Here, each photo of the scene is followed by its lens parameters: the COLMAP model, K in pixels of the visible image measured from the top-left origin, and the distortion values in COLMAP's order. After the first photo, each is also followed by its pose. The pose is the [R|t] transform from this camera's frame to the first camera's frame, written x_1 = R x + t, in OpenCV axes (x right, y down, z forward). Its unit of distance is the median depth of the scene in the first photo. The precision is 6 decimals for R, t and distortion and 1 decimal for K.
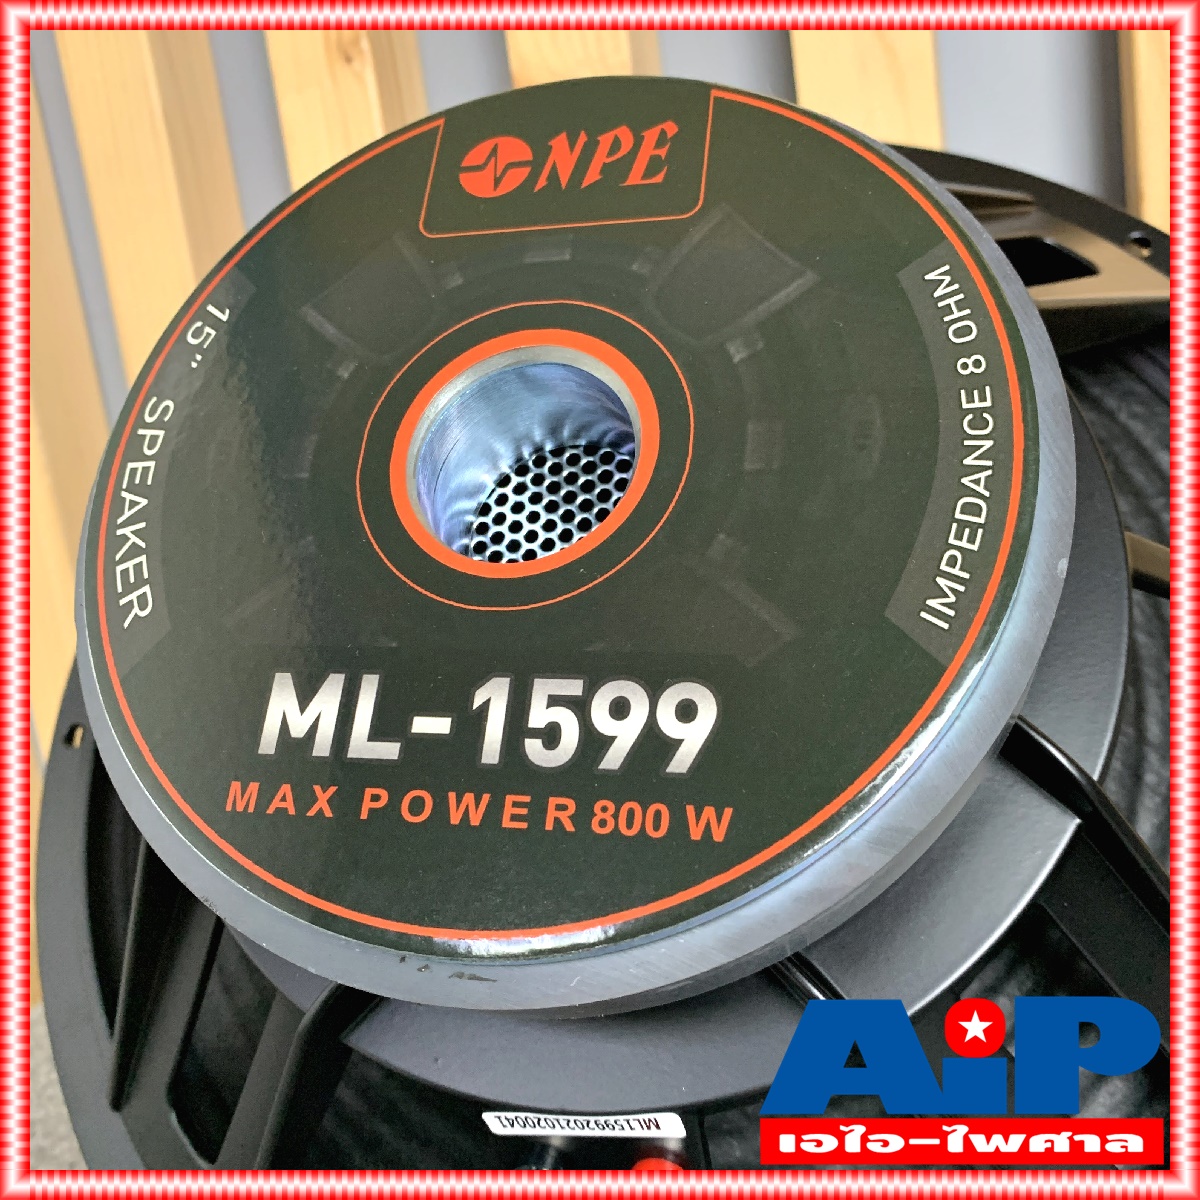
lens RADIAL K [[1175.0, 0, 597.7], [0, 1175.0, 591.0], [0, 0, 1]] dist [0.216935, -0.759221]
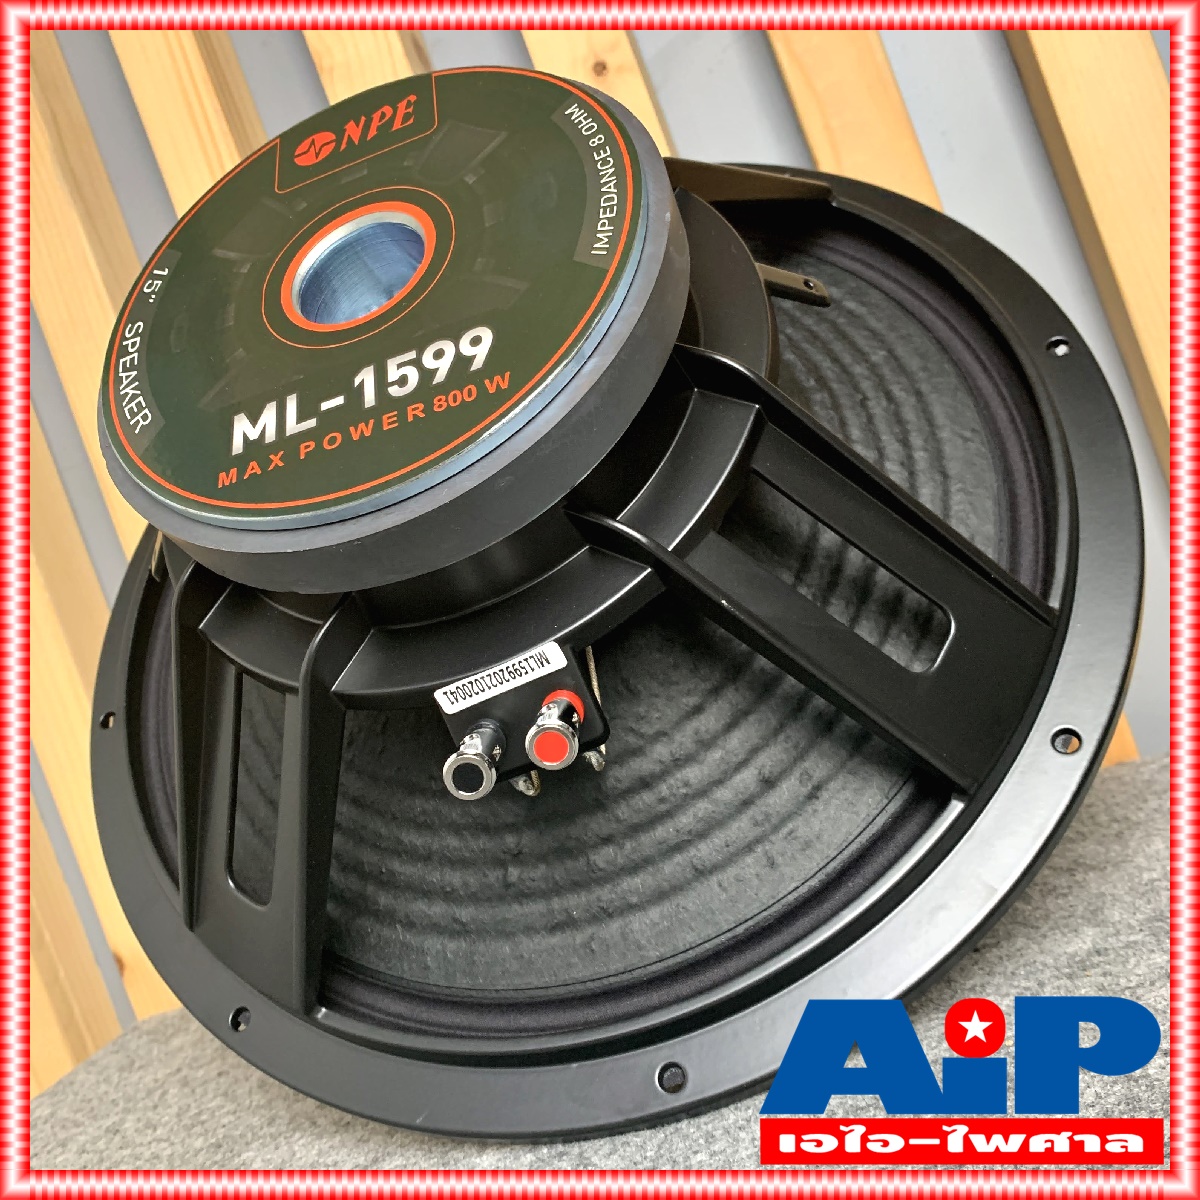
lens RADIAL K [[1160.8, 0, 598.0], [0, 1160.8, 582.1], [0, 0, 1]] dist [0.163791, -0.474002]
pose [[0.967281, -0.247119, 0.057438, 0.059528], [0.253706, 0.942795, -0.216266, 0.782764], [-0.000708, 0.223762, 0.974643, -0.516942]]
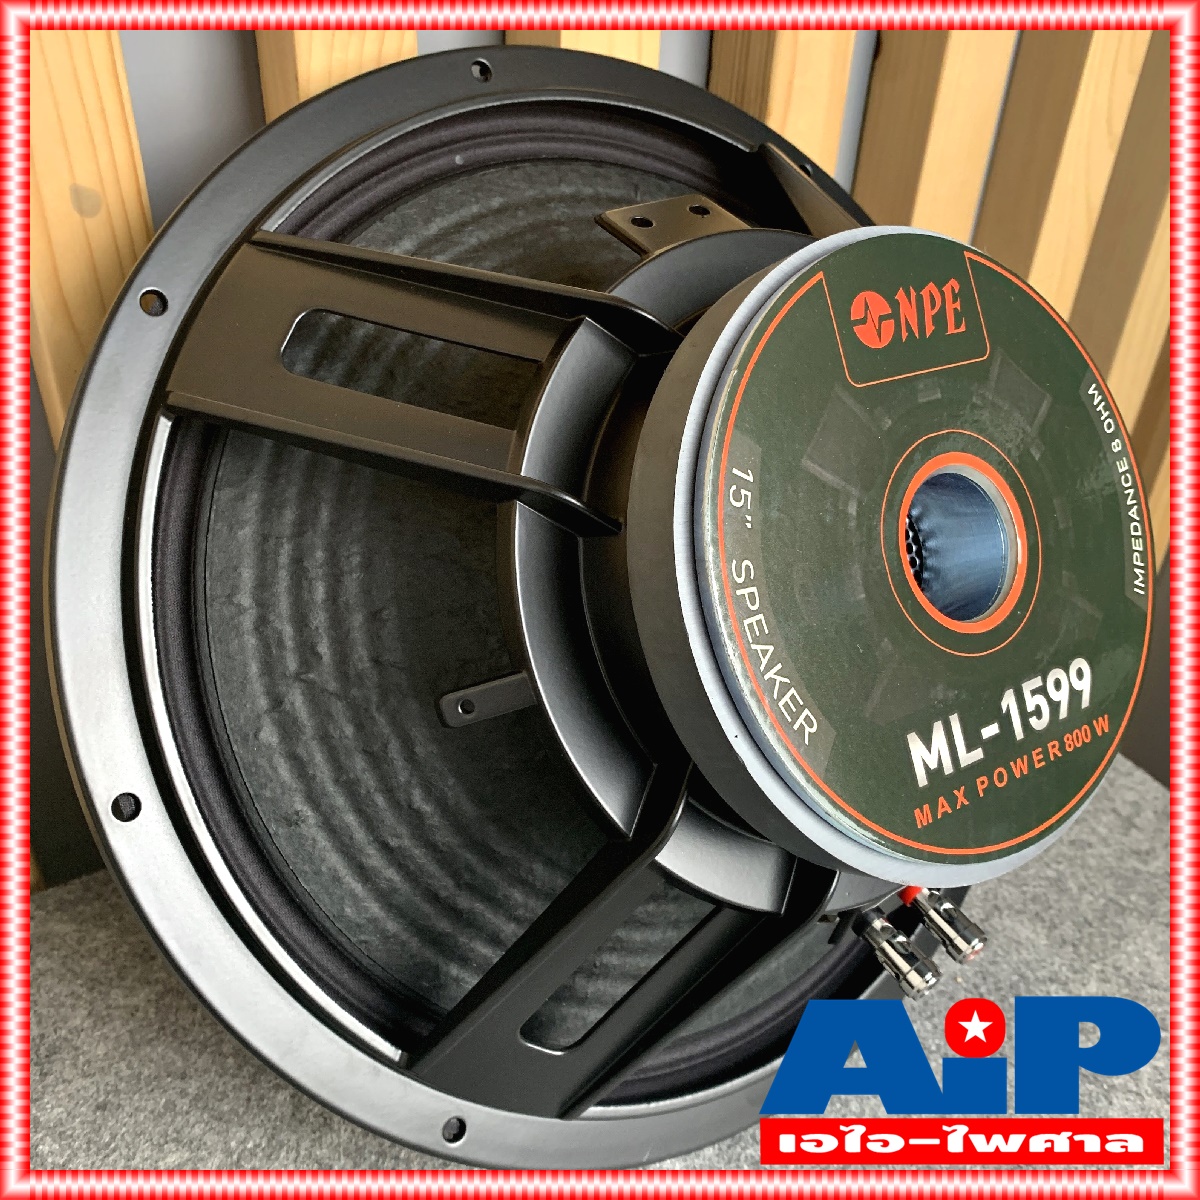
lens RADIAL K [[1160.8, 0, 598.0], [0, 1160.8, 582.1], [0, 0, 1]] dist [0.163791, -0.474002]
pose [[0.634688, -0.317034, 0.704741, -1.589221], [0.034460, 0.922674, 0.384039, -0.734803], [-0.772000, -0.219460, 0.596535, 0.477038]]
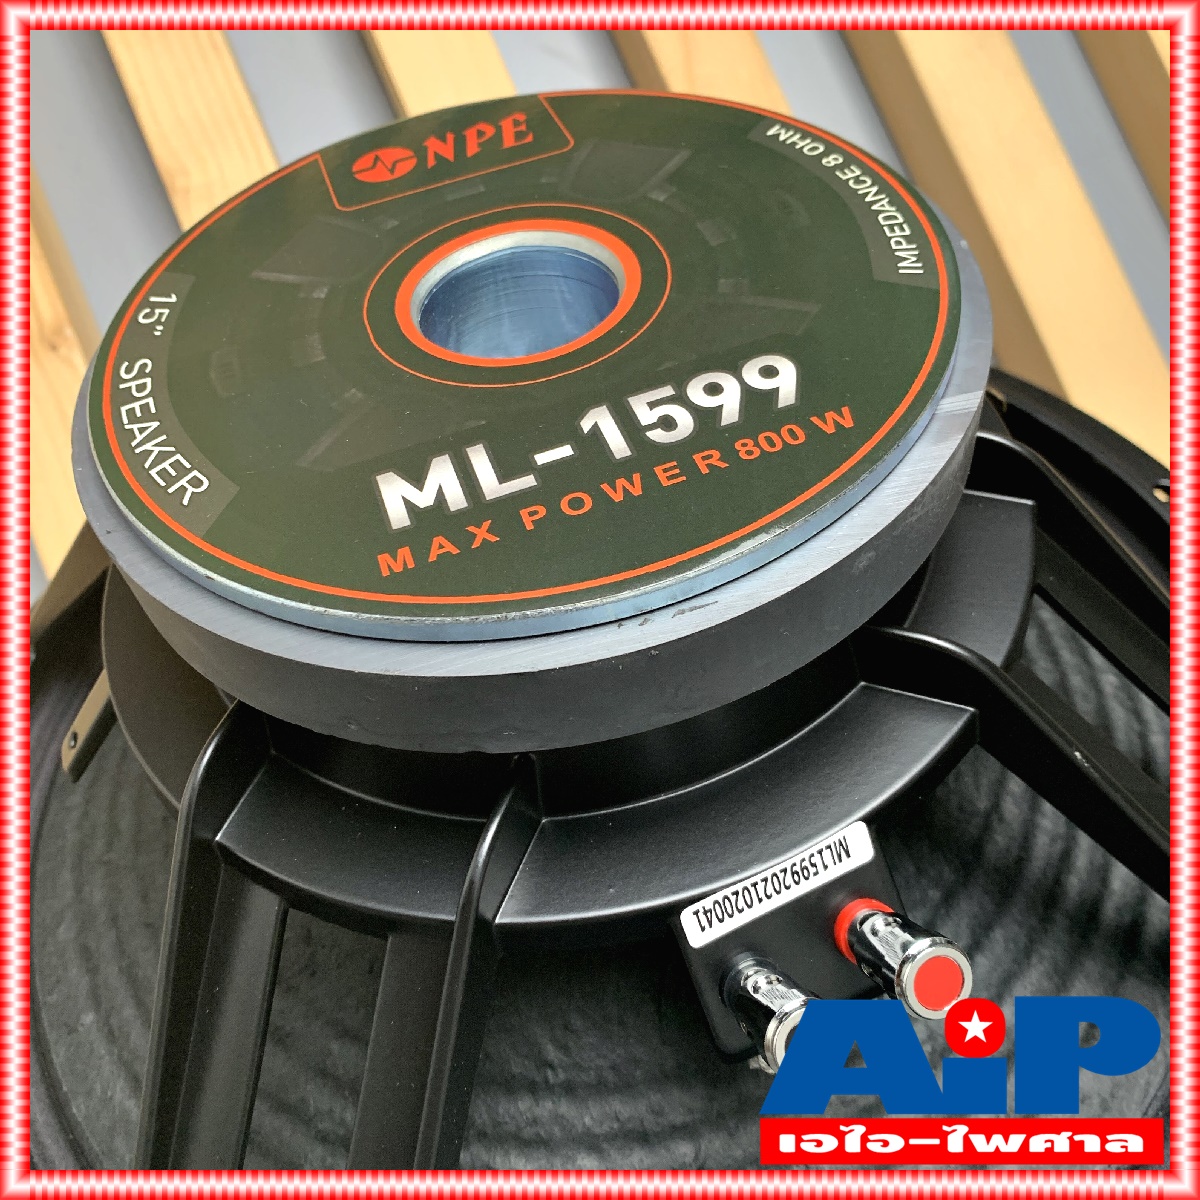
lens RADIAL K [[1175.0, 0, 597.7], [0, 1175.0, 591.0], [0, 0, 1]] dist [0.216935, -0.759221]
pose [[0.900006, -0.211705, 0.381011, -0.531702], [0.343334, 0.882853, -0.320457, 0.571588], [-0.268534, 0.419227, 0.867259, 0.118685]]
